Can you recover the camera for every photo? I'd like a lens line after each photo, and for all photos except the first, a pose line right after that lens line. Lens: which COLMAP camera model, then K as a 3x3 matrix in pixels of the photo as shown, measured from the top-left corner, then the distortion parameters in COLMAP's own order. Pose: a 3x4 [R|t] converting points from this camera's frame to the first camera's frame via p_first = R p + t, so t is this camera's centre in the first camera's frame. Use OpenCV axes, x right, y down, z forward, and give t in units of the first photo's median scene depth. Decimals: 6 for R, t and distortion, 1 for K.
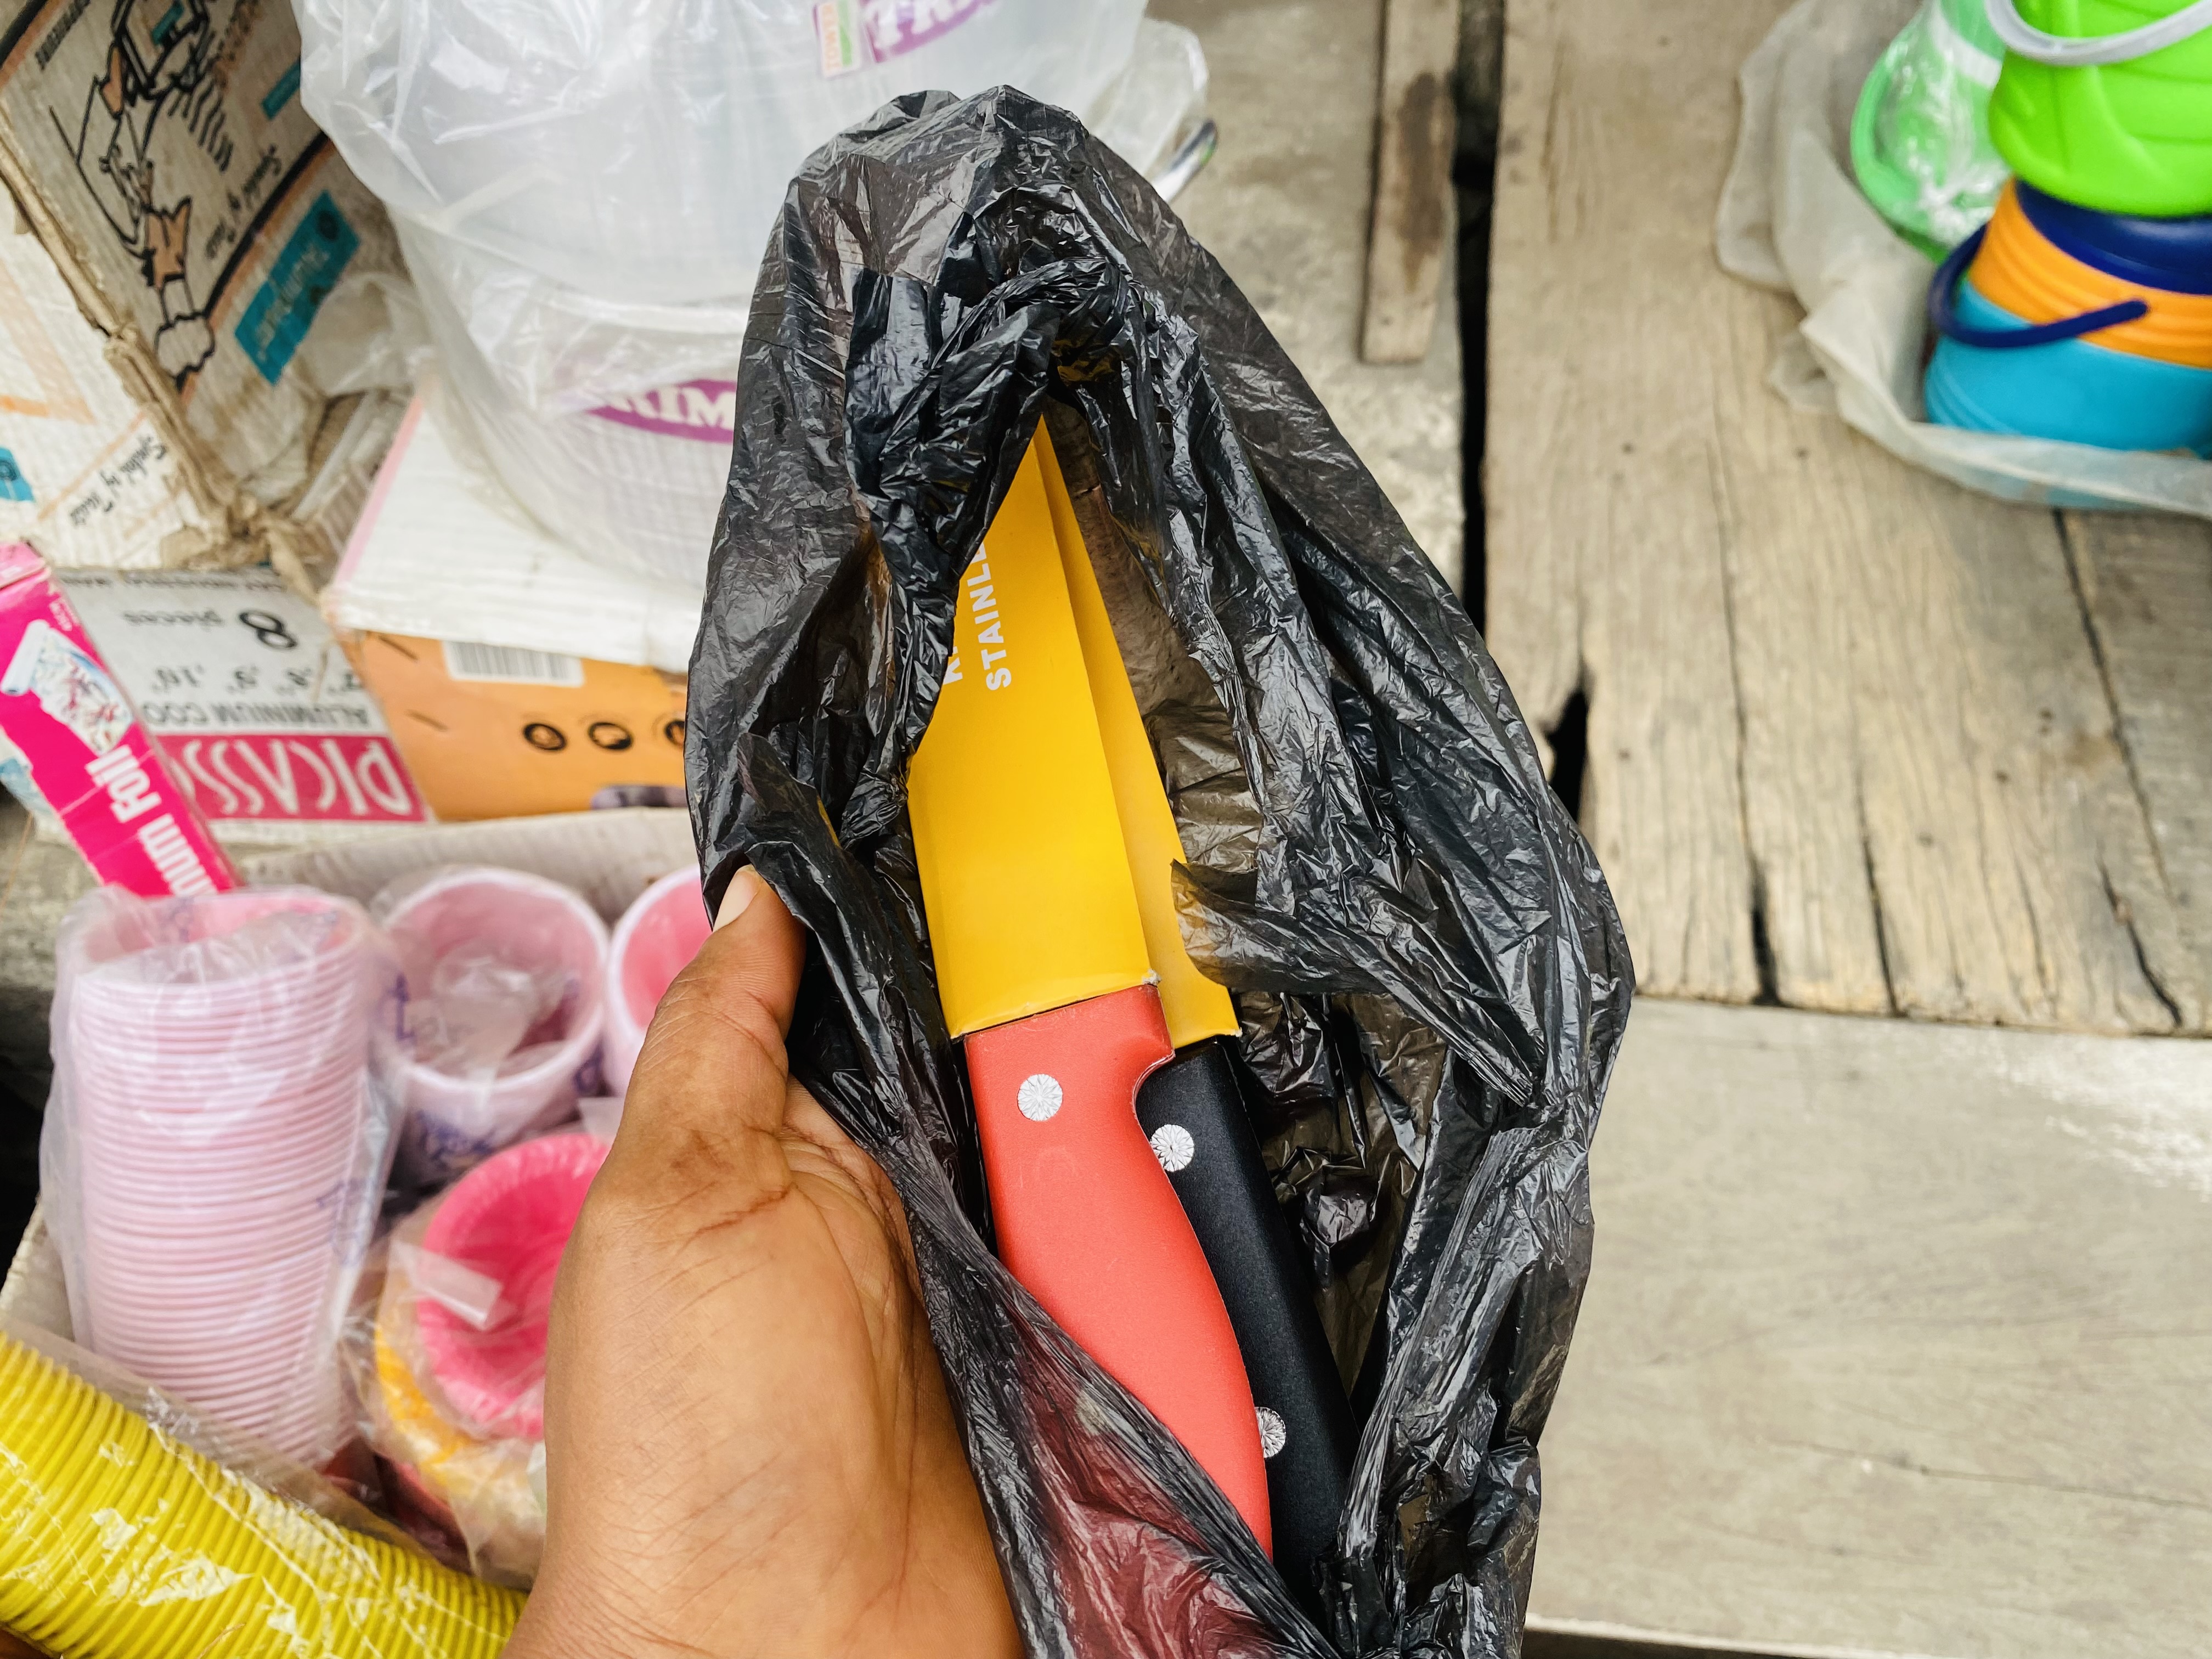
lens RADIAL K [[1677.7, 0, 1072.3], [0, 1677.7, 818.3], [0, 0, 1]] dist [0.020028, -0.024836]
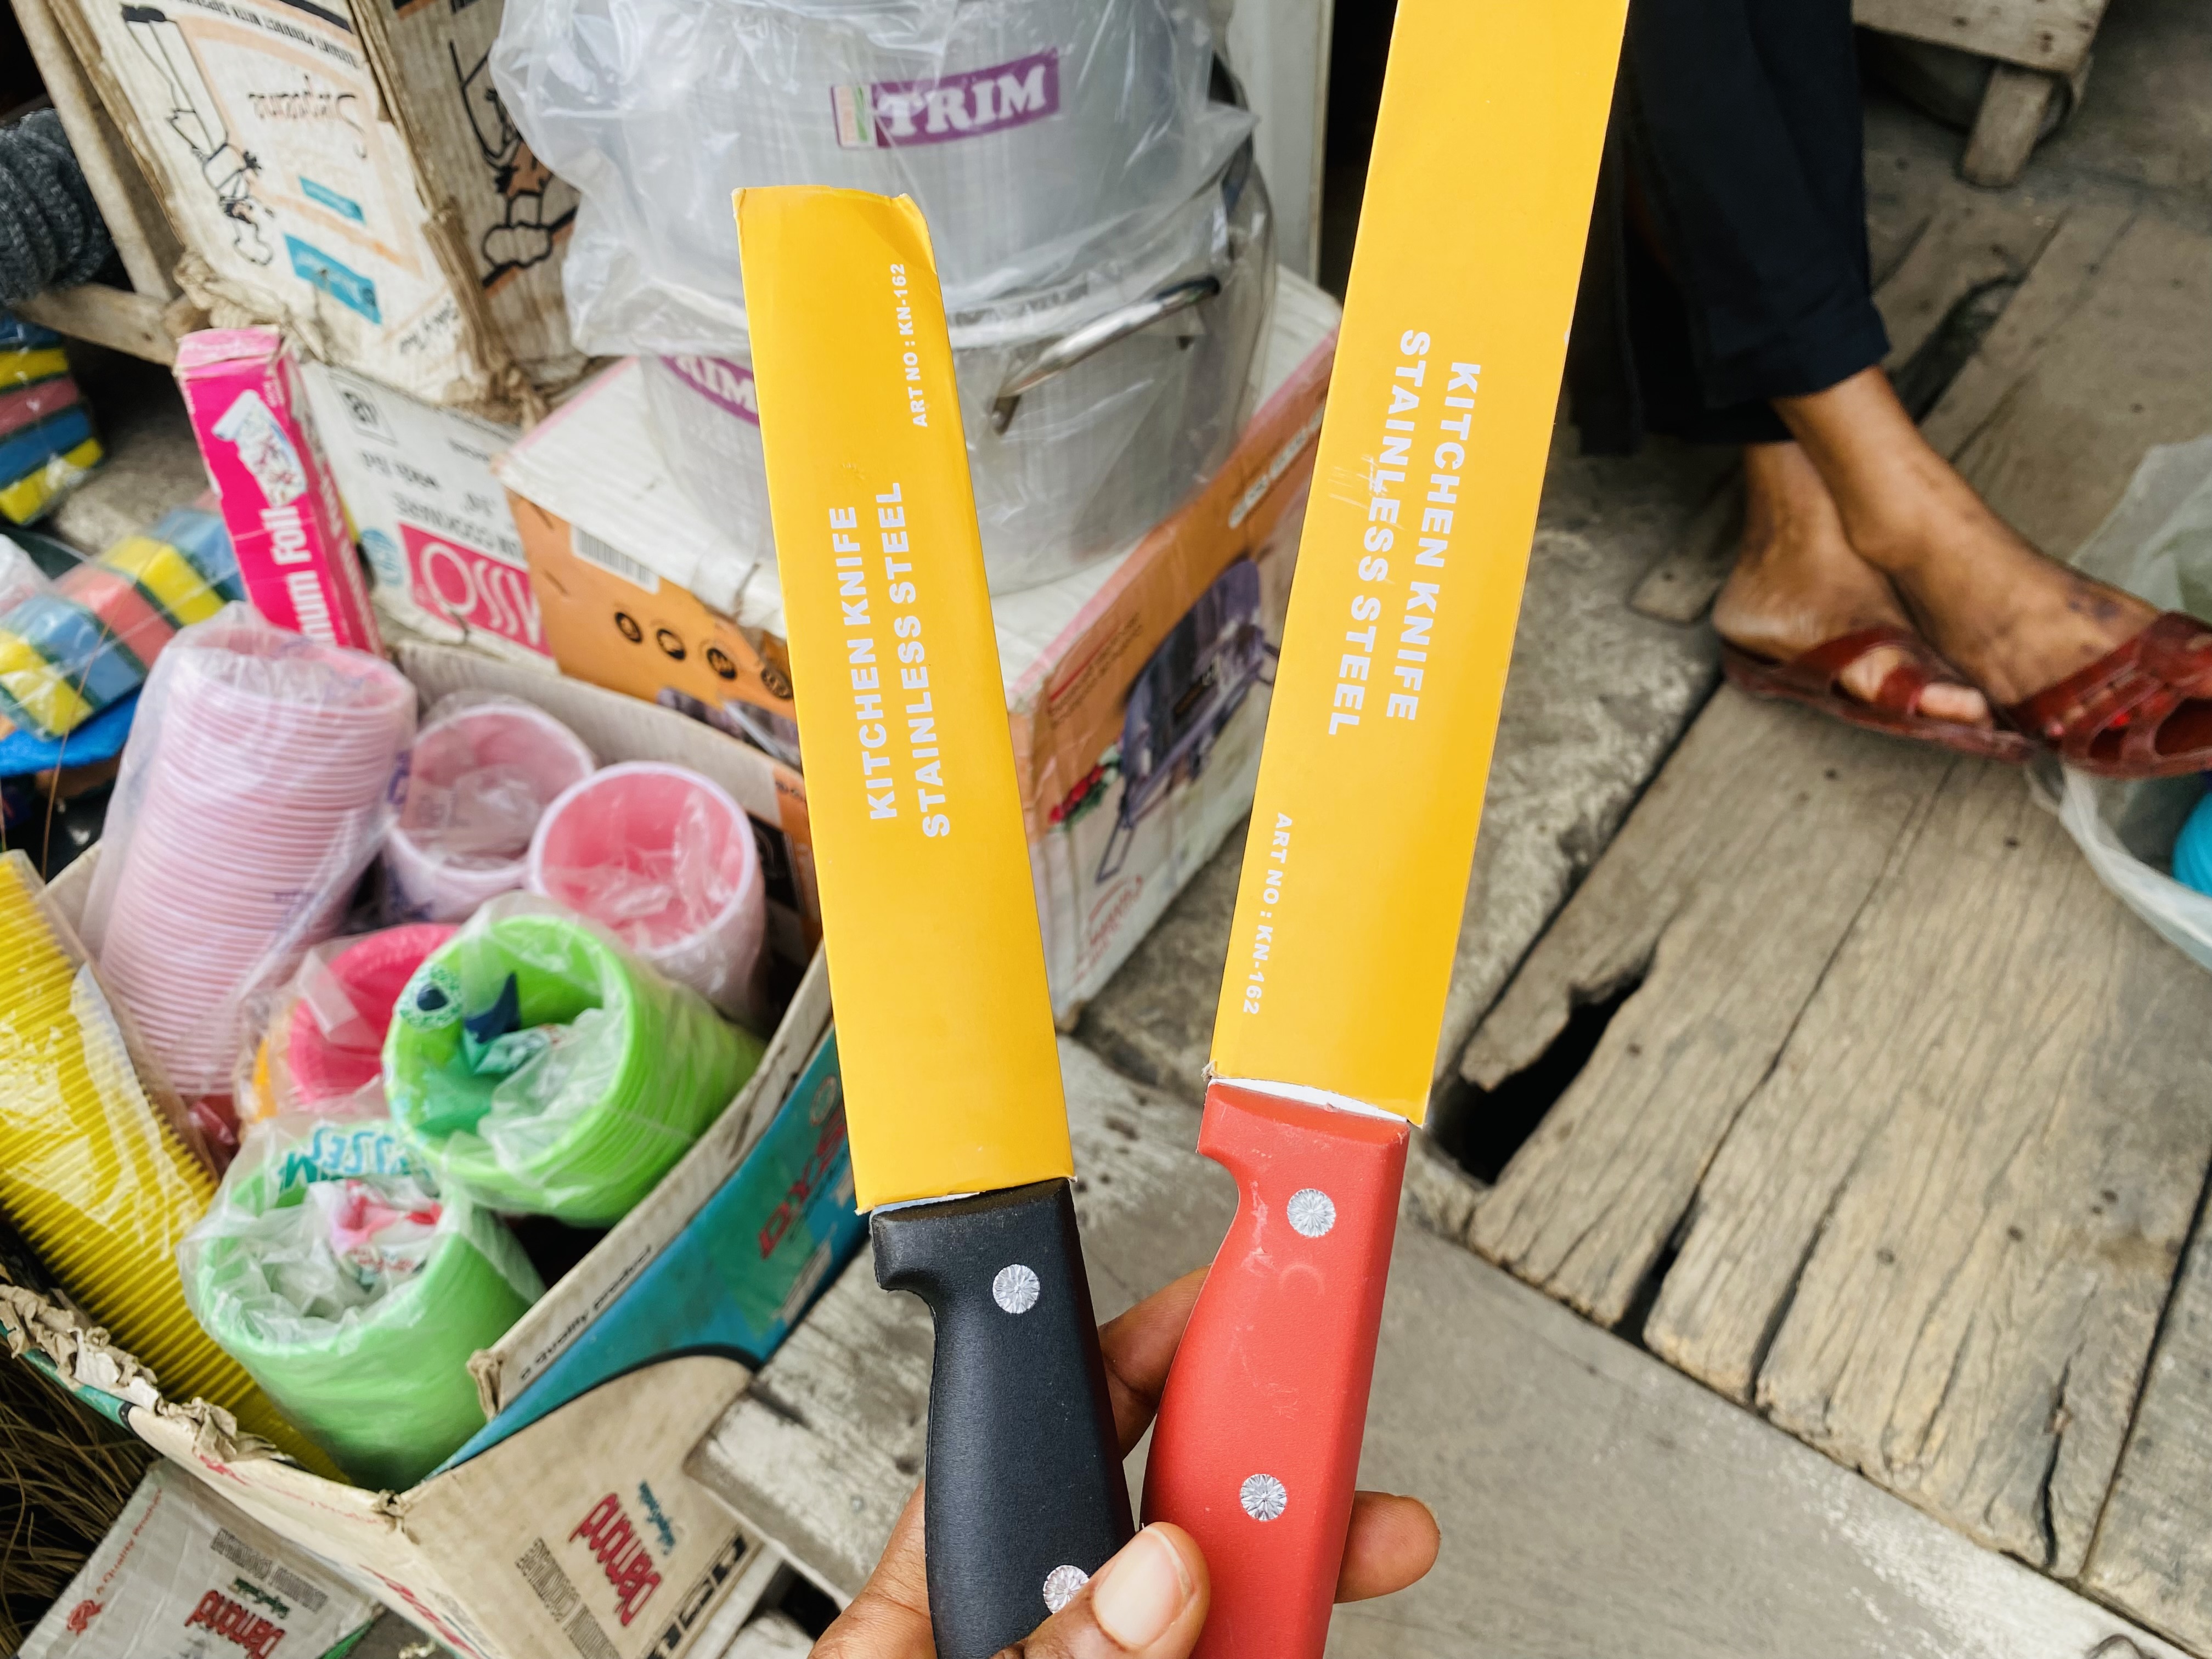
lens RADIAL K [[1677.7, 0, 1096.8], [0, 1677.7, 795.8], [0, 0, 1]] dist [0.020028, -0.024836]
pose [[0.883378, 0.360070, -0.299987, 0.354885], [-0.384608, 0.922741, -0.025011, -0.034430], [0.267805, 0.137471, 0.953615, -0.023551]]
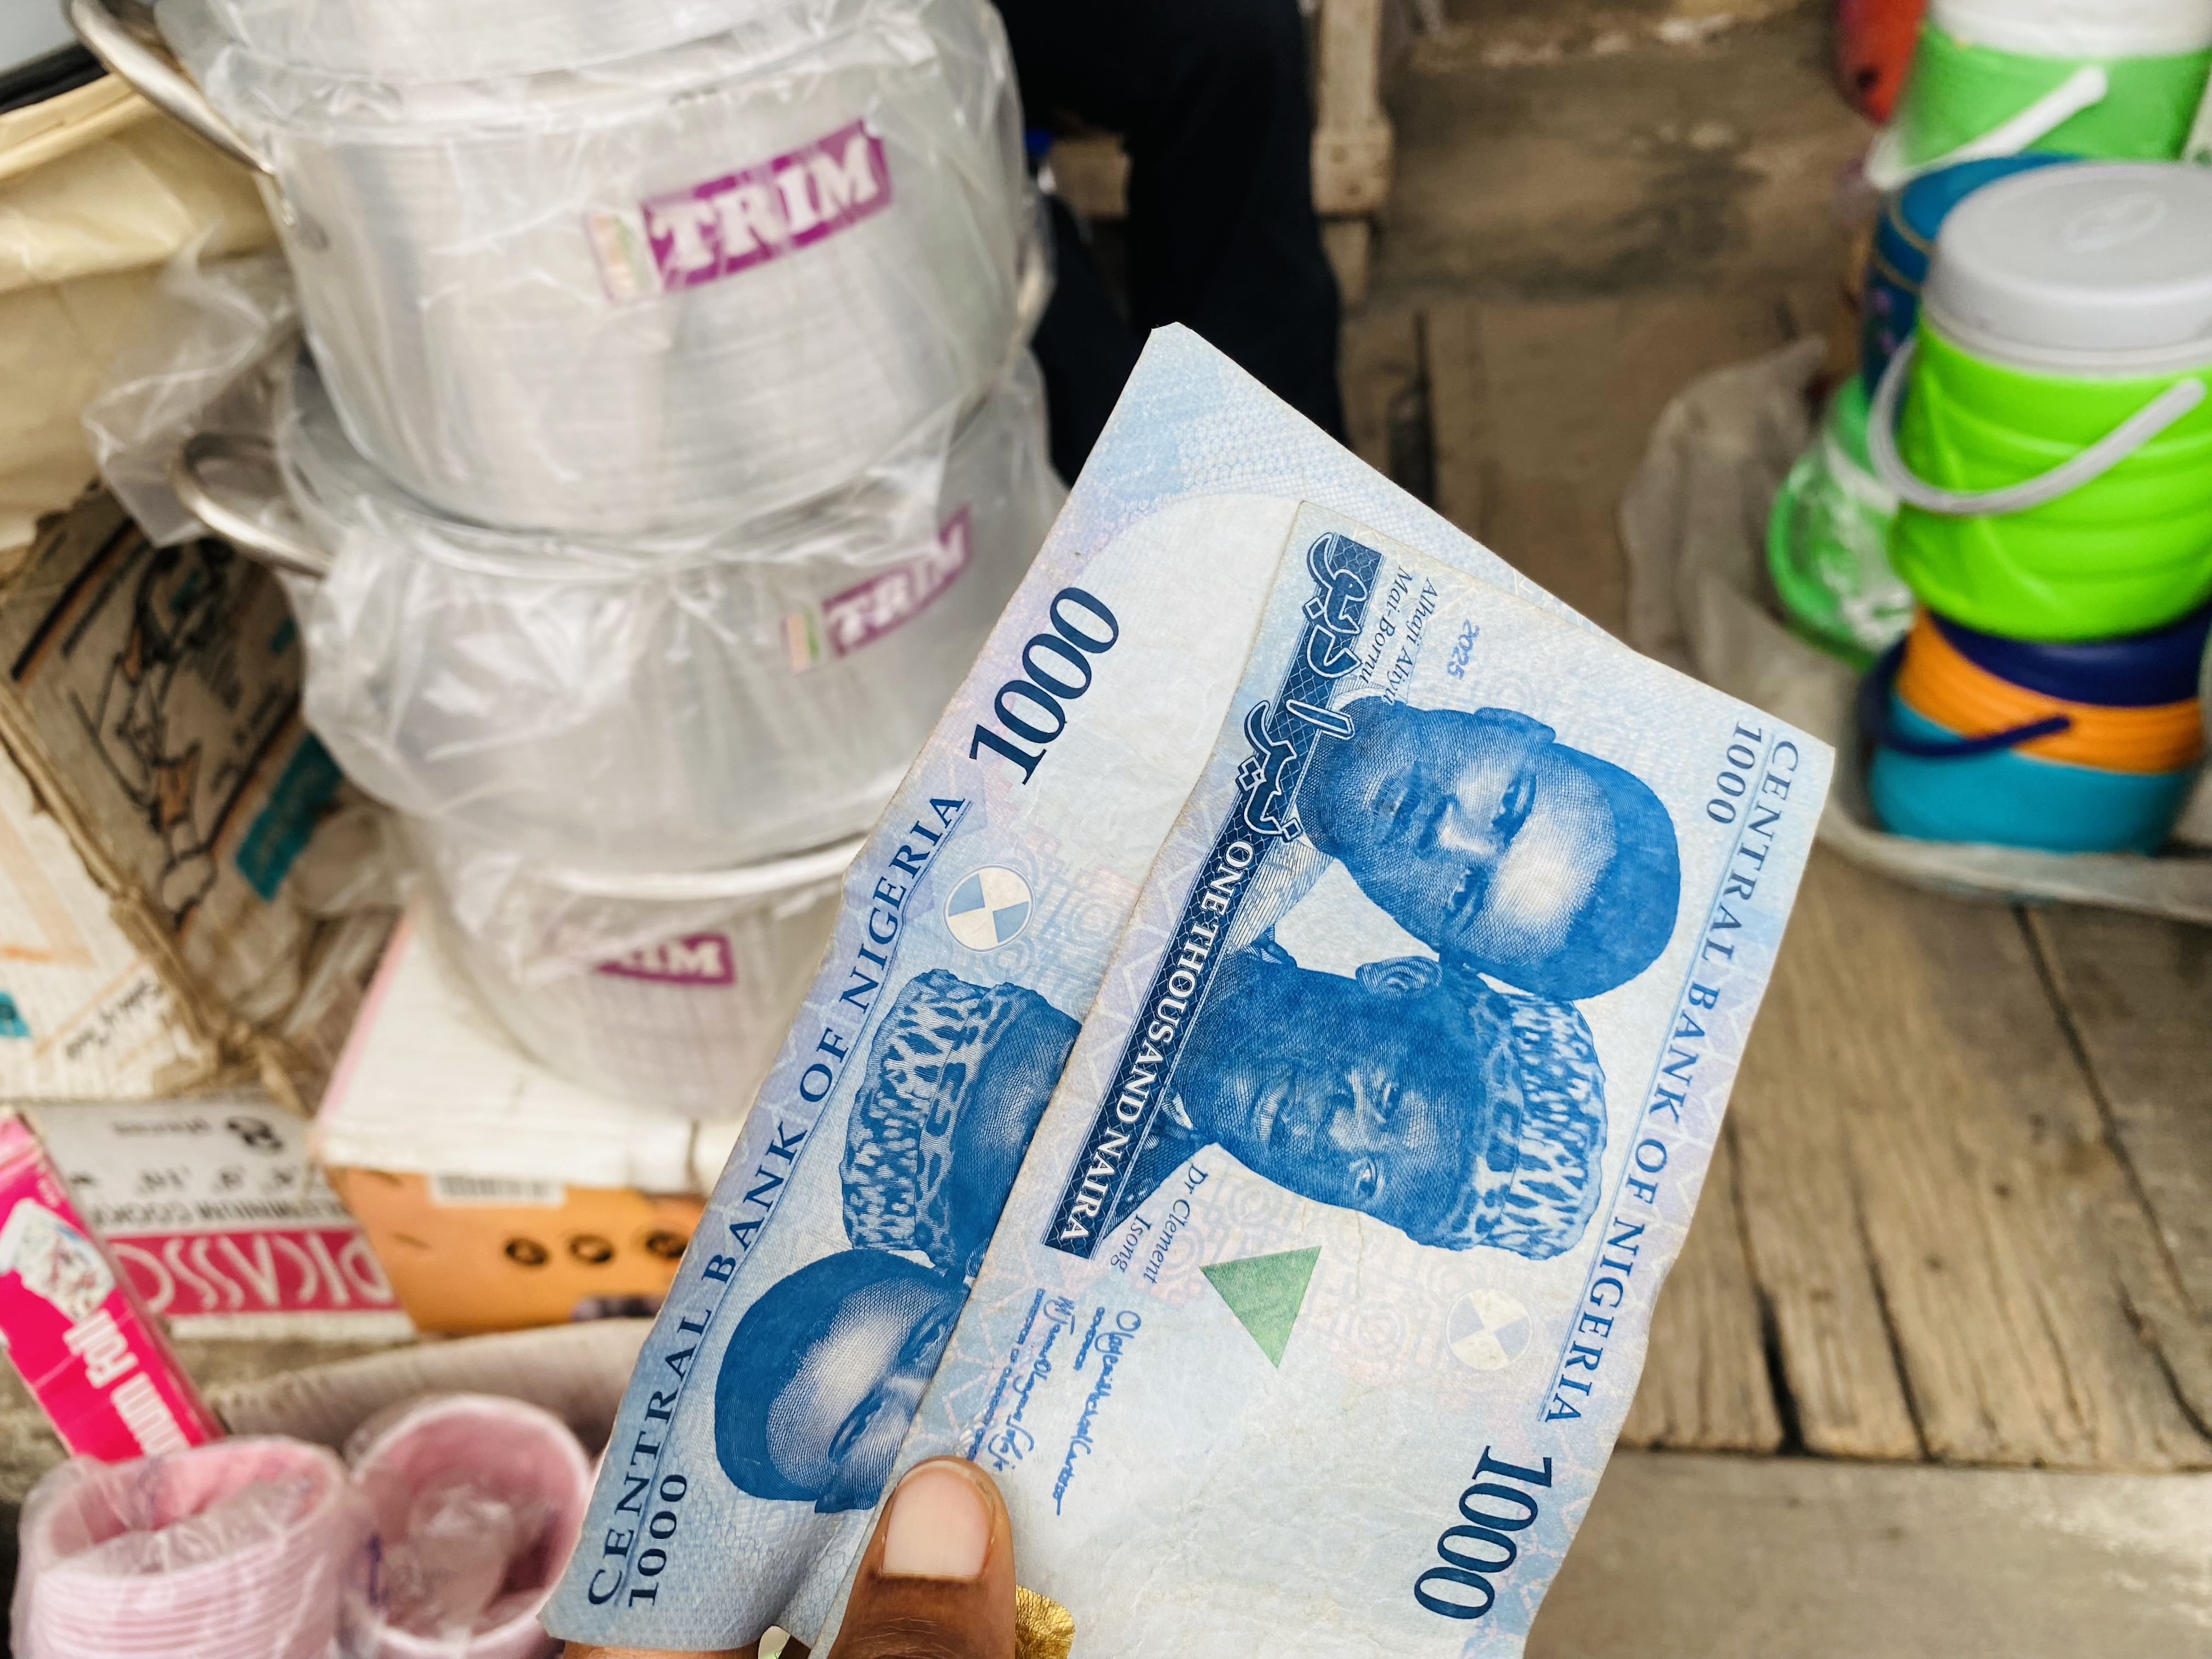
lens RADIAL K [[1677.7, 0, 1050.6], [0, 1677.7, 819.4], [0, 0, 1]] dist [0.020028, -0.024836]
pose [[0.998787, -0.049170, -0.002665, 0.009955], [0.047771, 0.980665, -0.189773, -0.090016], [0.011945, 0.189416, 0.981824, -0.019722]]
